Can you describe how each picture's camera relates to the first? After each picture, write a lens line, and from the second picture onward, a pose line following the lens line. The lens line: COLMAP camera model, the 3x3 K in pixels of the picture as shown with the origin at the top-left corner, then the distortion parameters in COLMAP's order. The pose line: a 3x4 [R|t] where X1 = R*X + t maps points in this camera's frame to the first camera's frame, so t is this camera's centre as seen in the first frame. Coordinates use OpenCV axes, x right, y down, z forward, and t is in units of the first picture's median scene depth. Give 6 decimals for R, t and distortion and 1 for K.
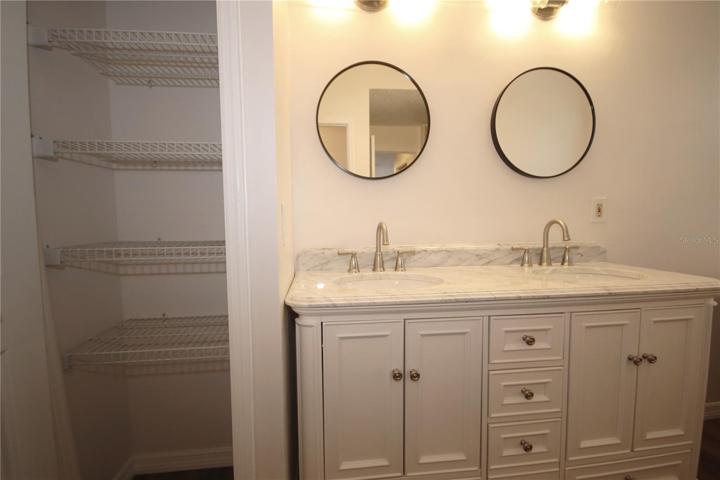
lens RADIAL K [[328.6, 0, 354.1], [0, 328.6, 241.7], [0, 0, 1]] dist [0.004653, -0.009097]
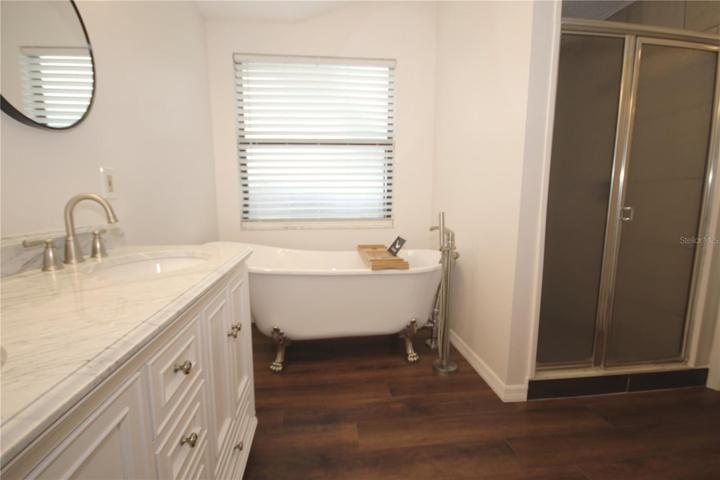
lens RADIAL K [[328.6, 0, 354.1], [0, 328.6, 241.7], [0, 0, 1]] dist [0.004653, -0.009097]
pose [[0.005141, -0.125316, 0.992104, -0.084639], [0.061367, 0.990286, 0.124769, -0.019866], [-0.998102, 0.060241, 0.012781, 0.456361]]
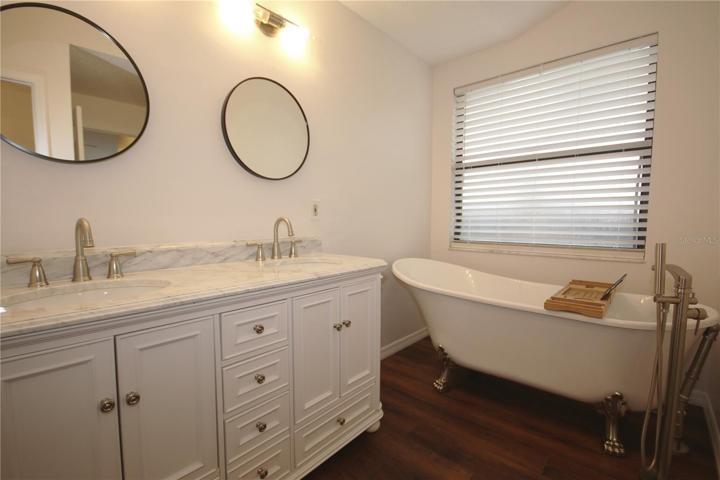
lens RADIAL K [[328.6, 0, 354.1], [0, 328.6, 241.7], [0, 0, 1]] dist [0.004653, -0.009097]
pose [[0.751187, -0.037031, 0.659050, 0.050176], [0.031197, 0.999301, 0.020591, 0.000437], [-0.659352, 0.005093, 0.751817, -0.014977]]
